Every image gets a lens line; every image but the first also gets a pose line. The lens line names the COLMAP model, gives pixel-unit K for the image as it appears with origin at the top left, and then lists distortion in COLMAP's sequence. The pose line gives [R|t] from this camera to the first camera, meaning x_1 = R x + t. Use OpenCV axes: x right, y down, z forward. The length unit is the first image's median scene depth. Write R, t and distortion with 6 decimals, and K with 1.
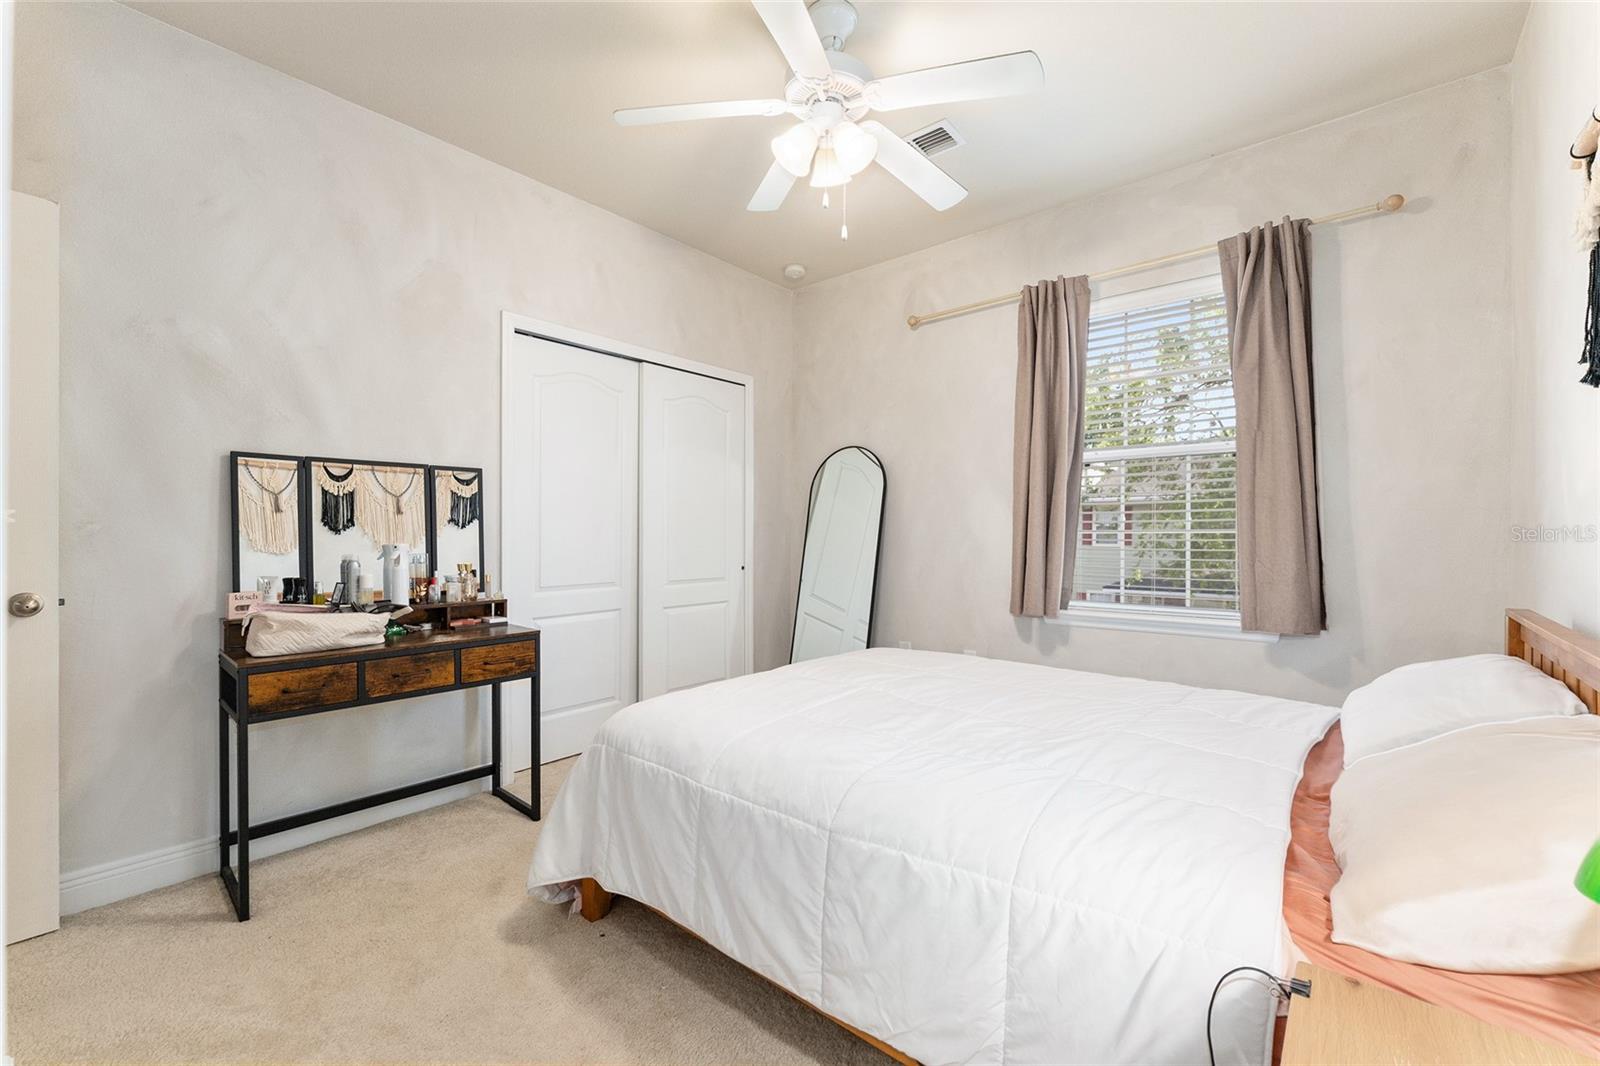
lens RADIAL K [[649.4, 0, 800.0], [0, 649.4, 533.0], [0, 0, 1]] dist [0.000077, -0.000530]
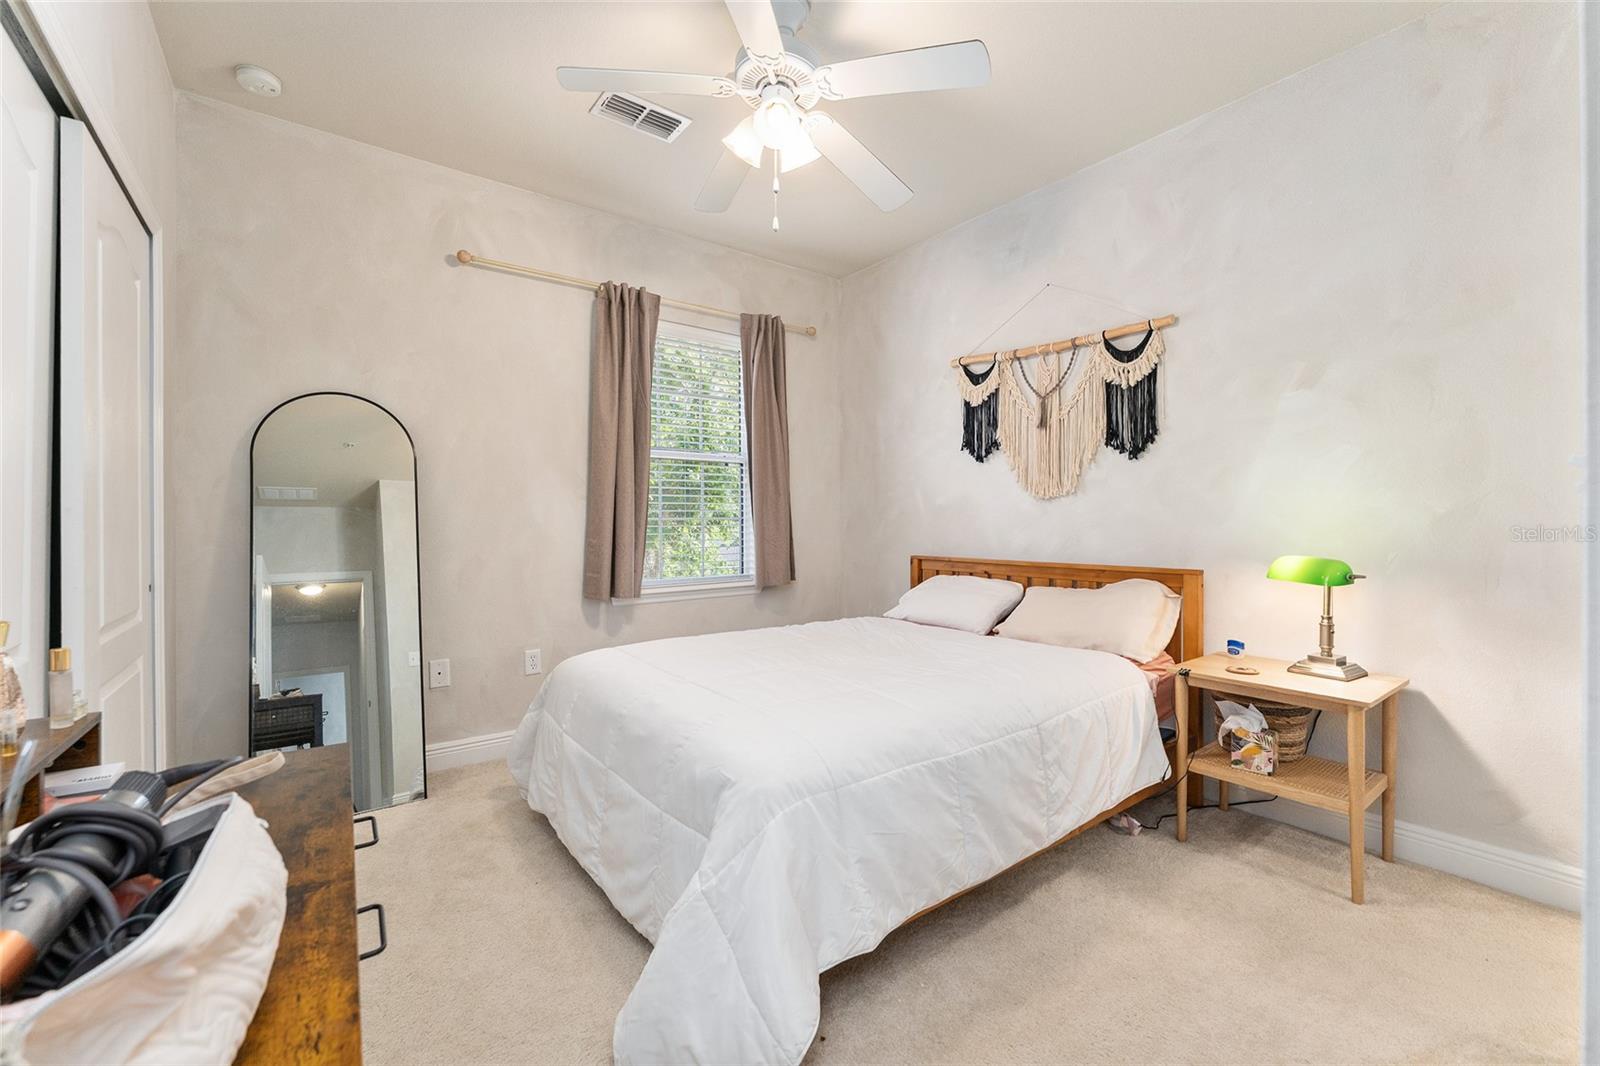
lens RADIAL K [[649.2, 0, 794.6], [0, 649.2, 524.5], [0, 0, 1]] dist [-0.000072, -0.000090]
pose [[0.228911, -0.004890, 0.973435, -0.654186], [0.002681, 0.999987, 0.004393, 0.002654], [-0.973444, 0.001605, 0.228921, 0.528976]]
